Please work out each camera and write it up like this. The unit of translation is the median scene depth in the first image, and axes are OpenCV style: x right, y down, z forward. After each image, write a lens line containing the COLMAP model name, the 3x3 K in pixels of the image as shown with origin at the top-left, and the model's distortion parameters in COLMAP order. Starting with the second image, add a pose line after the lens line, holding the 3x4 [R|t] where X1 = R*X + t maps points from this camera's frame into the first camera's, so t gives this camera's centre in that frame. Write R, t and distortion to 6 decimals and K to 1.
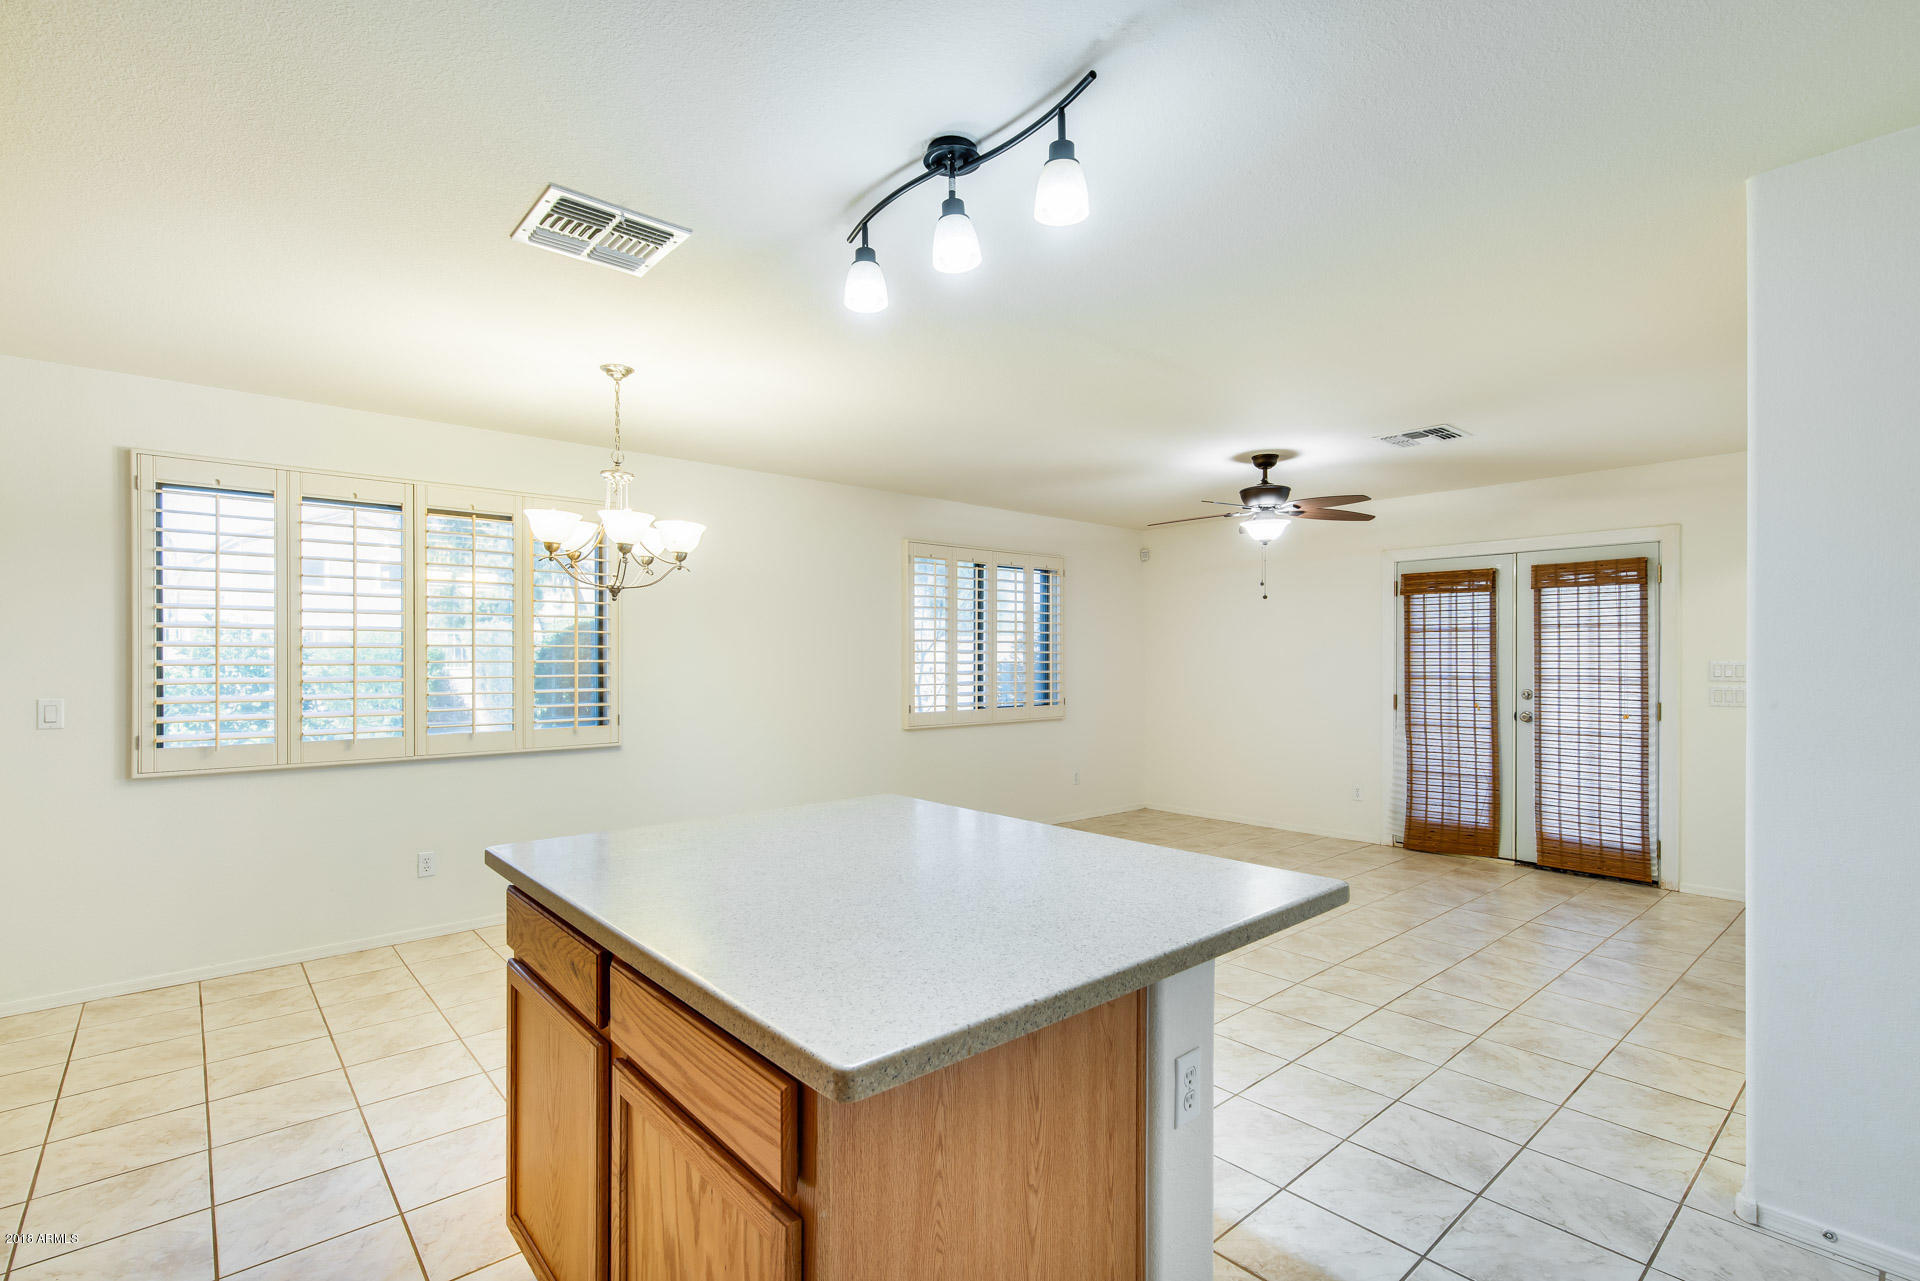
lens RADIAL K [[882.4, 0, 959.7], [0, 882.4, 659.8], [0, 0, 1]] dist [0.000760, -0.000087]
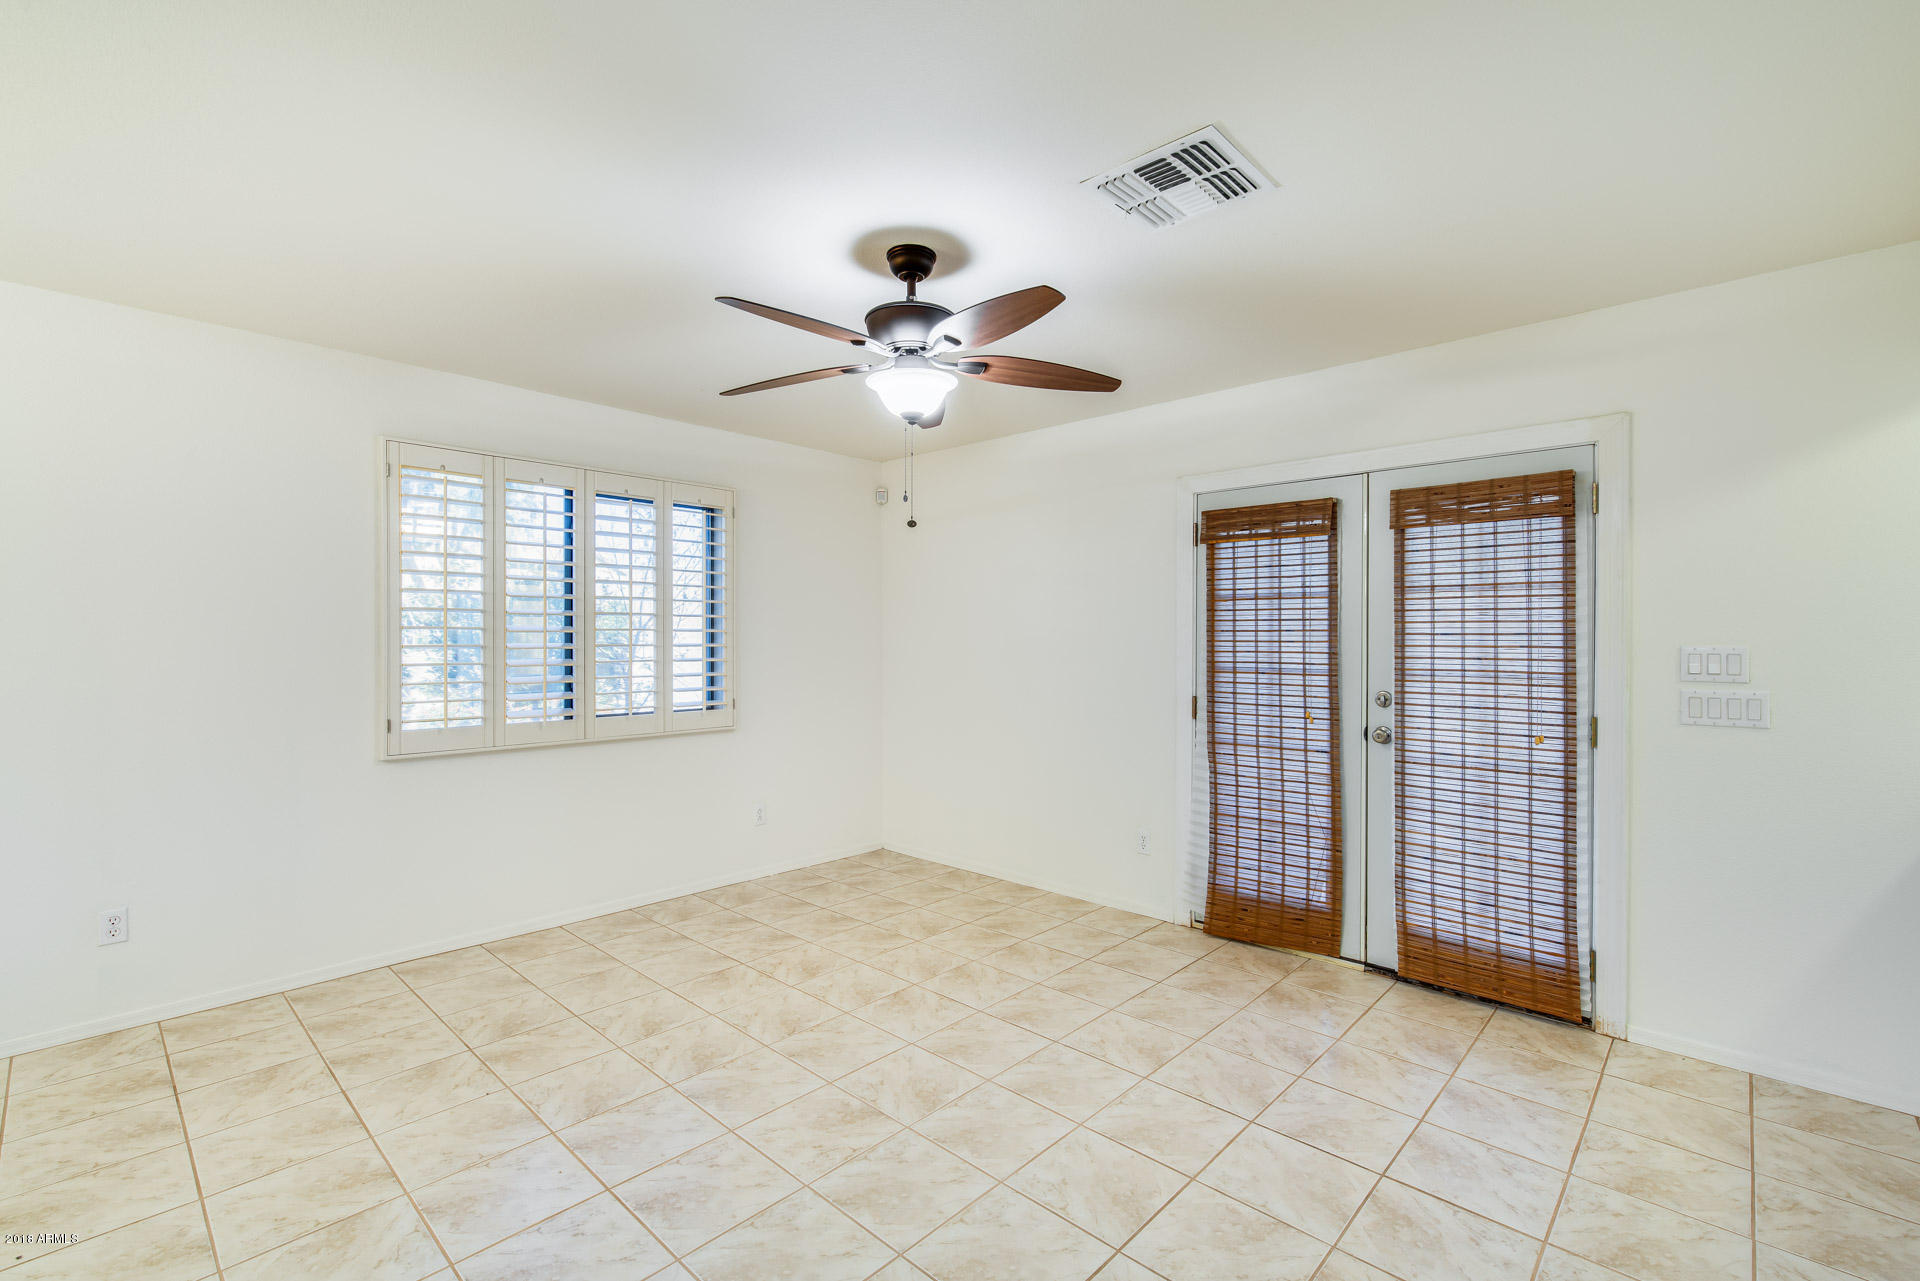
lens RADIAL K [[839.2, 0, 960.0], [0, 839.2, 640.5], [0, 0, 1]] dist [-0.001405, -0.000295]
pose [[0.995024, 0.002194, 0.099607, 0.290783], [-0.002115, 0.999997, -0.000898, -0.001054], [-0.099609, 0.000683, 0.995026, 0.447535]]
